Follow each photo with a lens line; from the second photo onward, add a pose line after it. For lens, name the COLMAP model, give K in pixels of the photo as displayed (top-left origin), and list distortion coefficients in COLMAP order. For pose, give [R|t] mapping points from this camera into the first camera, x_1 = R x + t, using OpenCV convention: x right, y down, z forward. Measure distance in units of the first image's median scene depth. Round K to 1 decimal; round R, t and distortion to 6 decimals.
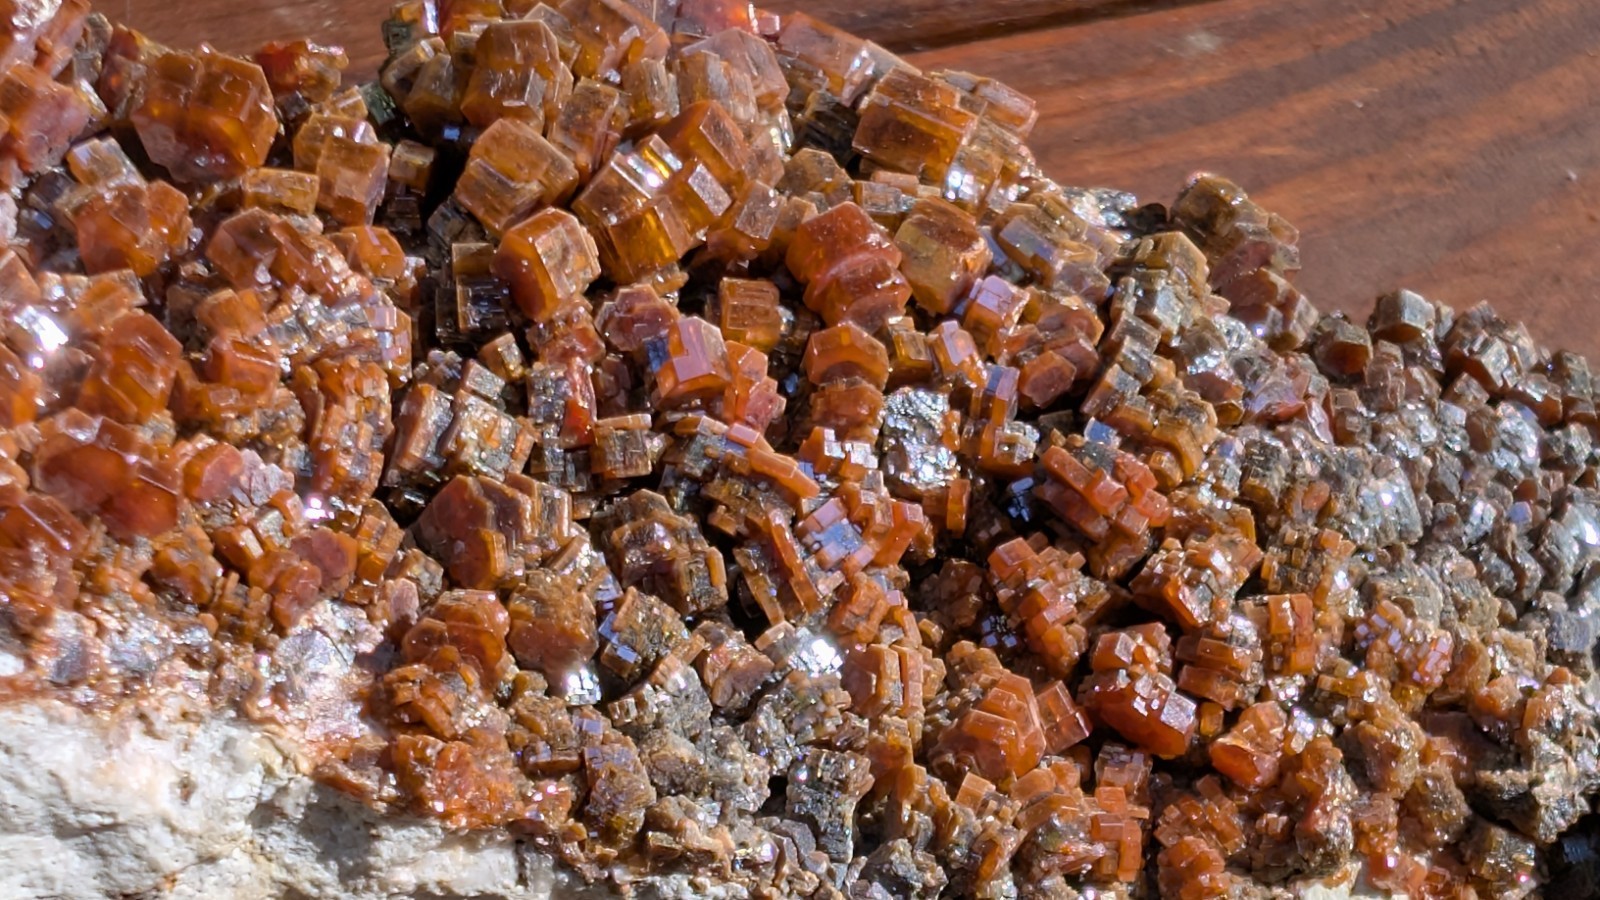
lens RADIAL K [[2664.1, 0, 782.3], [0, 2664.1, 659.0], [0, 0, 1]] dist [-0.024096, 0.000000]
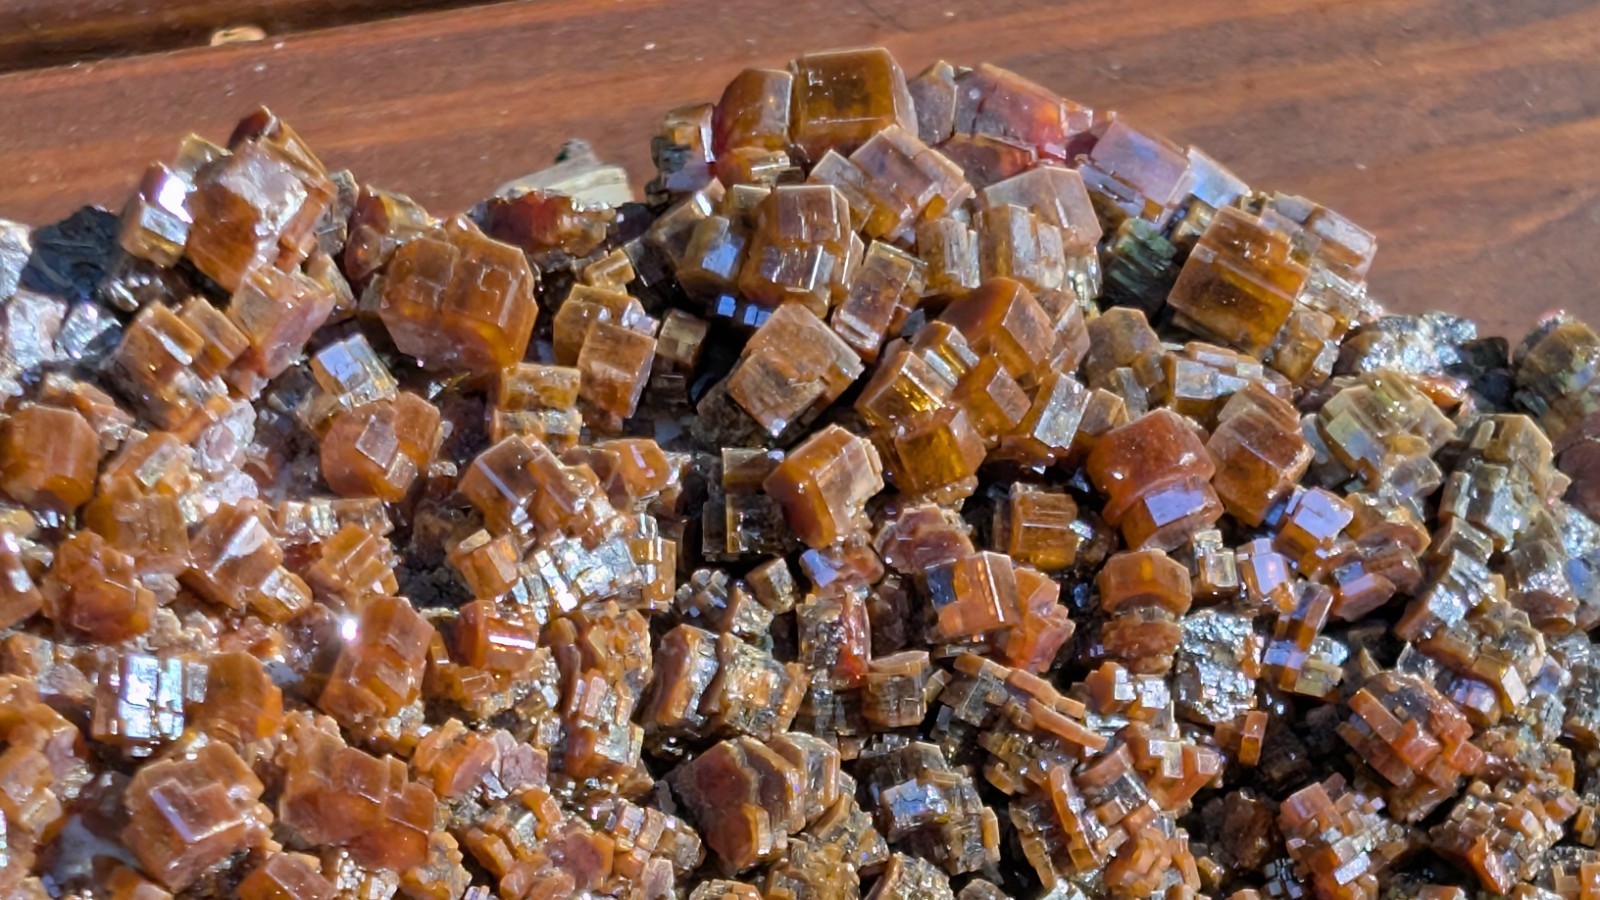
lens RADIAL K [[2664.1, 0, 753.9], [0, 2664.1, 803.3], [0, 0, 1]] dist [-0.024096, 0.000000]
pose [[0.995216, 0.067989, -0.070162, -0.040579], [-0.049664, 0.970490, 0.235972, -0.250147], [0.084135, -0.231358, 0.969224, 0.086772]]
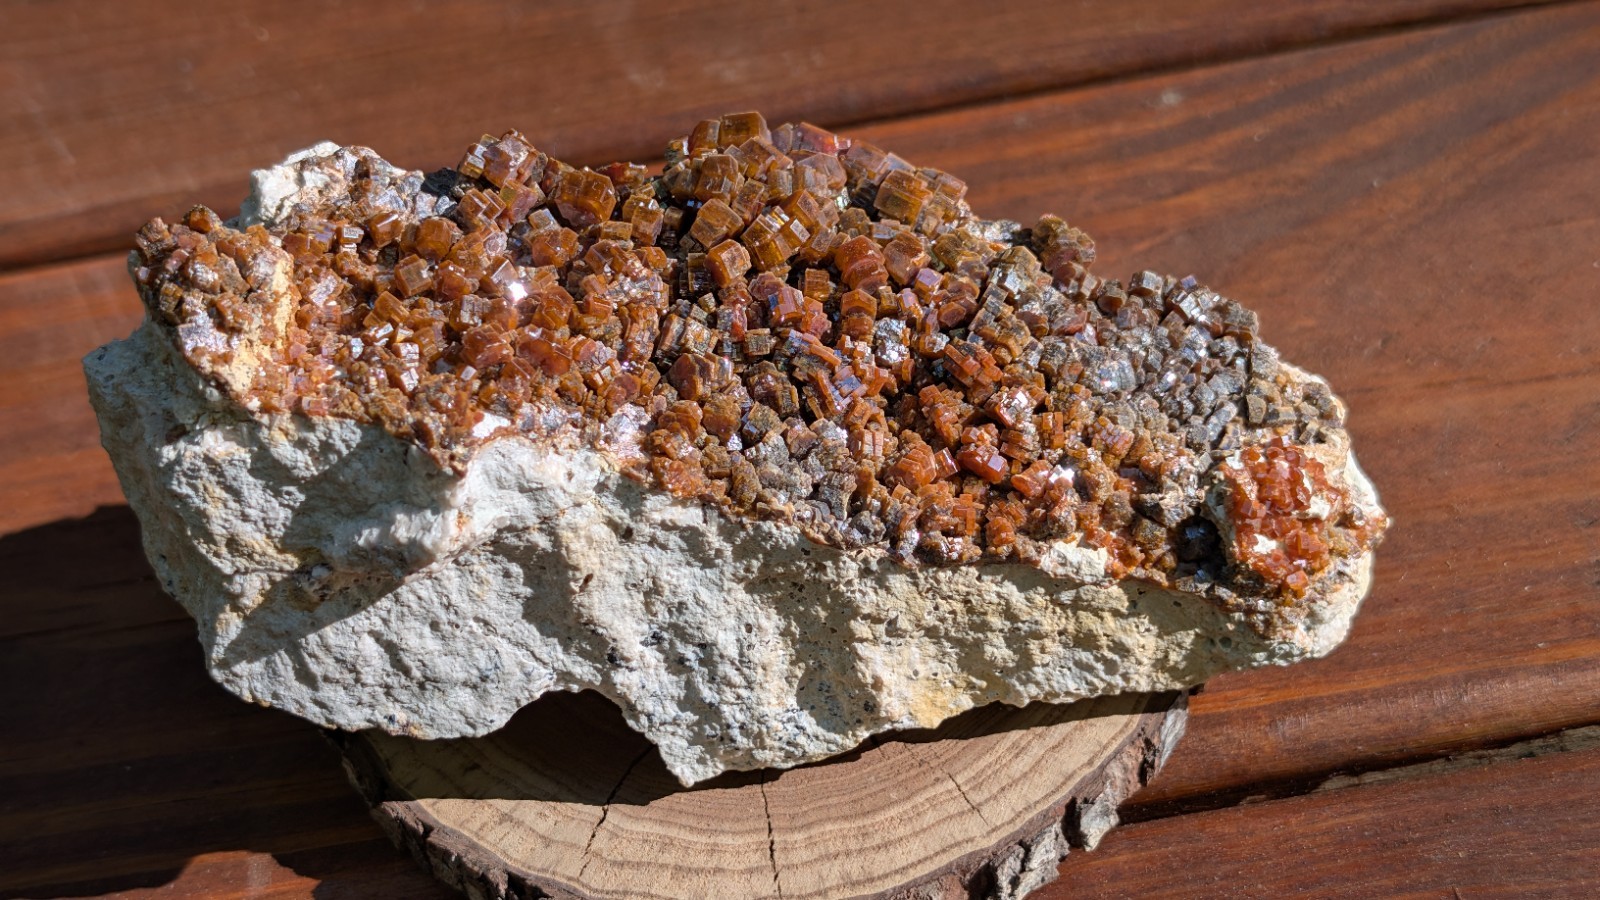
lens RADIAL K [[2504.0, 0, 743.8], [0, 2504.0, 472.4], [0, 0, 1]] dist [0.163784, 0.000000]
pose [[0.988472, 0.026172, -0.149122, 0.252564], [-0.028692, 0.999479, -0.014771, 0.065648], [0.148658, 0.018879, 0.988708, -1.142066]]
